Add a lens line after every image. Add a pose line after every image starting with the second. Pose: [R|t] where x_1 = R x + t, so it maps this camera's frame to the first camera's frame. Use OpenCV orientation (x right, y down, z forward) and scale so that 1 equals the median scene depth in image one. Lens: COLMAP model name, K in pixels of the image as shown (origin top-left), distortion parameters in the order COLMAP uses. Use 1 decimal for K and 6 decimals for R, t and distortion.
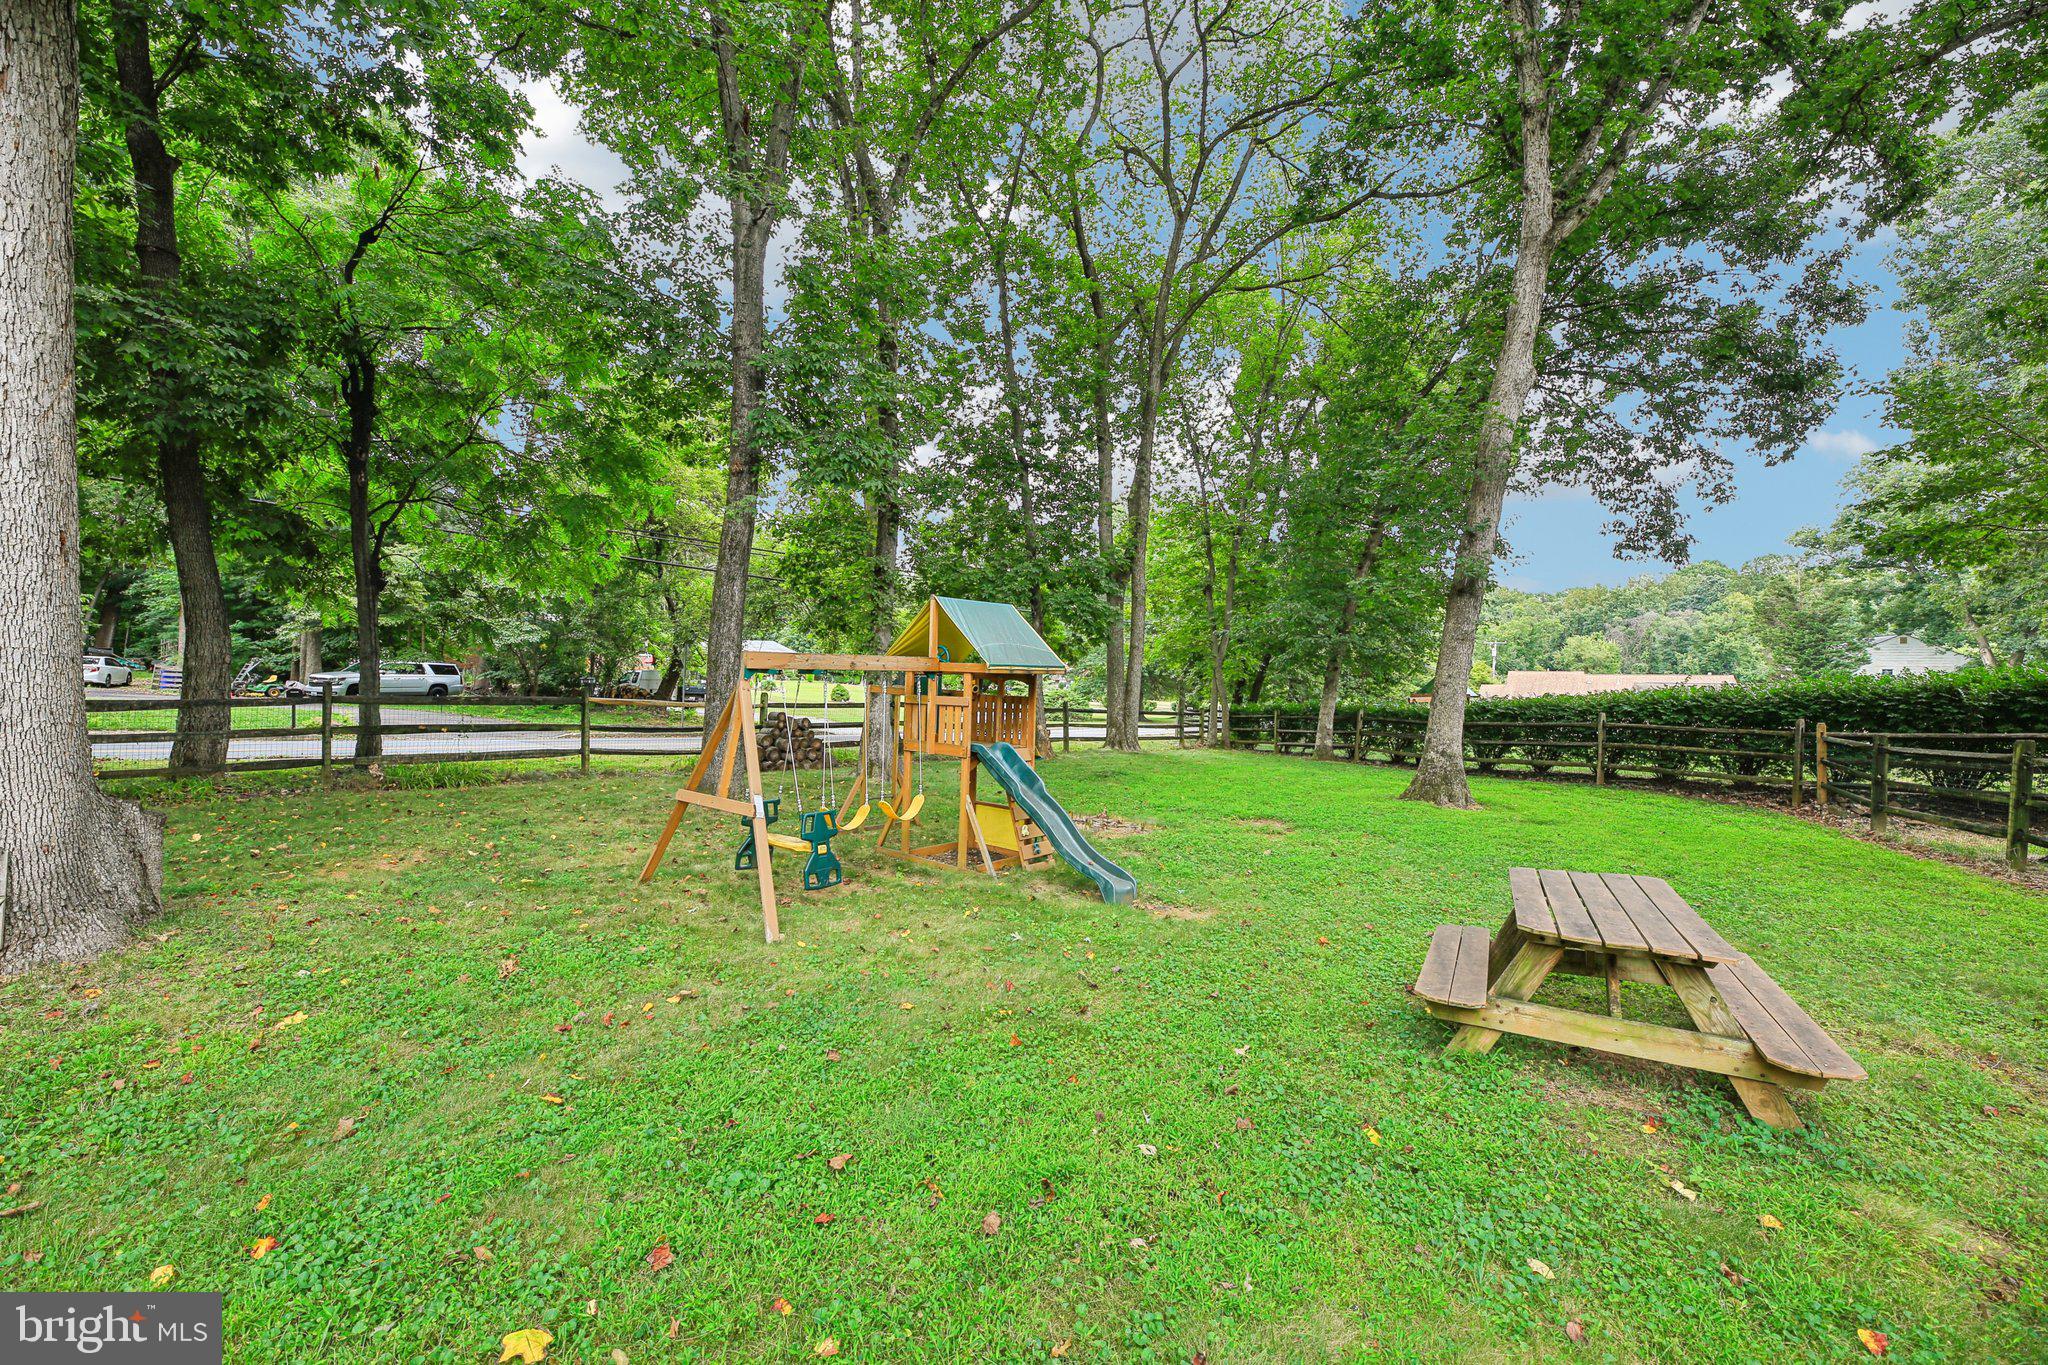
lens RADIAL K [[845.0, 0, 1012.1], [0, 845.0, 673.8], [0, 0, 1]] dist [-0.003909, -0.000703]
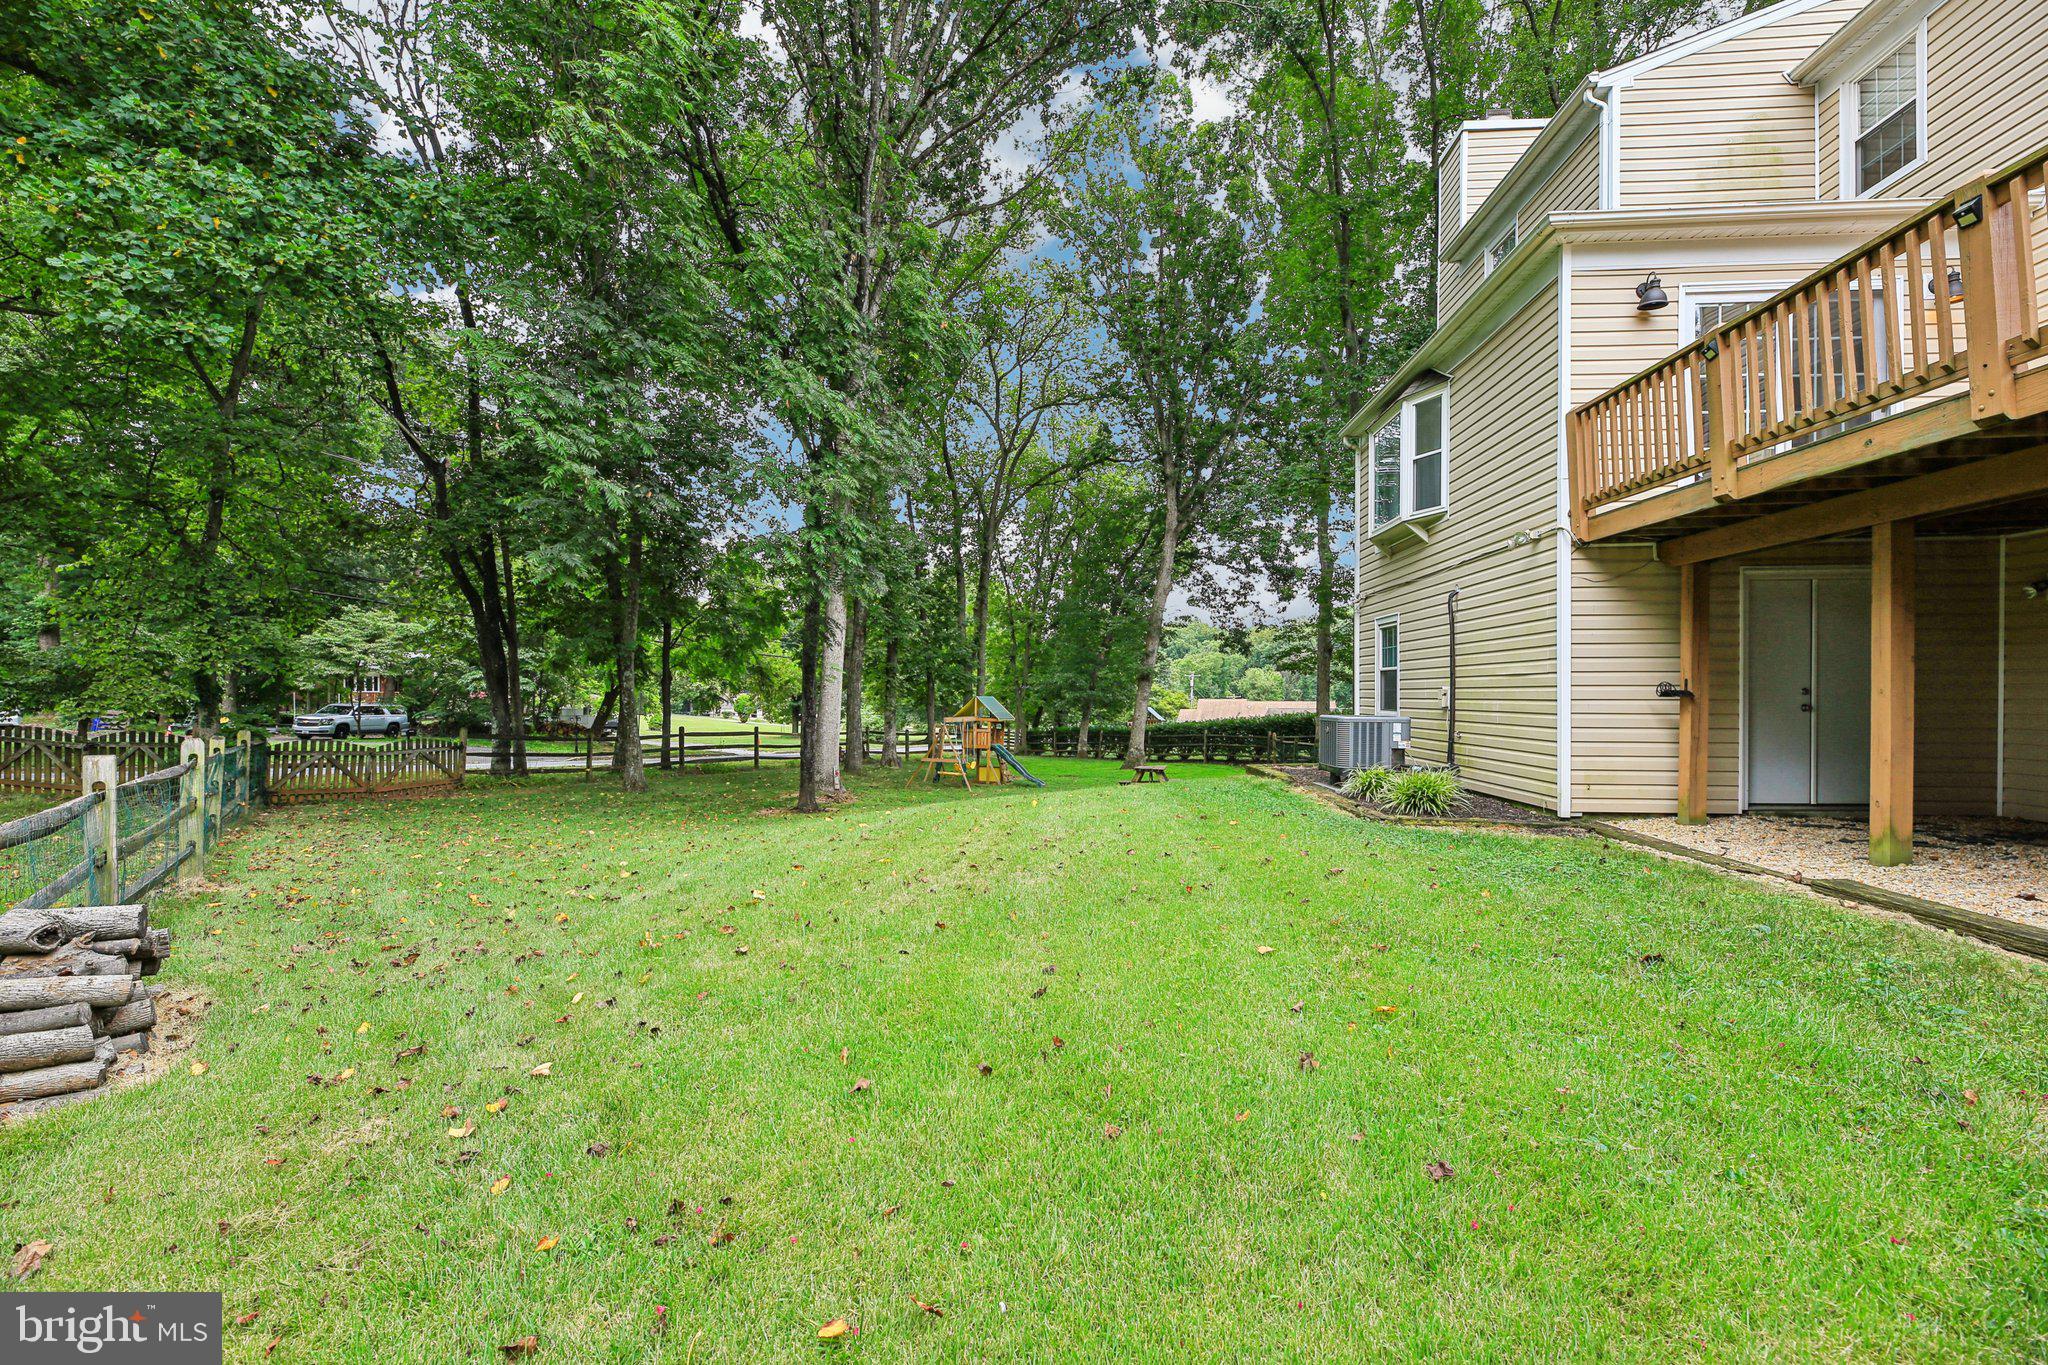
lens RADIAL K [[845.0, 0, 1023.6], [0, 845.0, 690.9], [0, 0, 1]] dist [-0.003909, -0.000703]
pose [[0.953223, -0.003224, 0.302250, -0.295695], [0.004872, 0.999977, -0.004698, -0.033994], [-0.302228, 0.005951, 0.953217, -0.681528]]
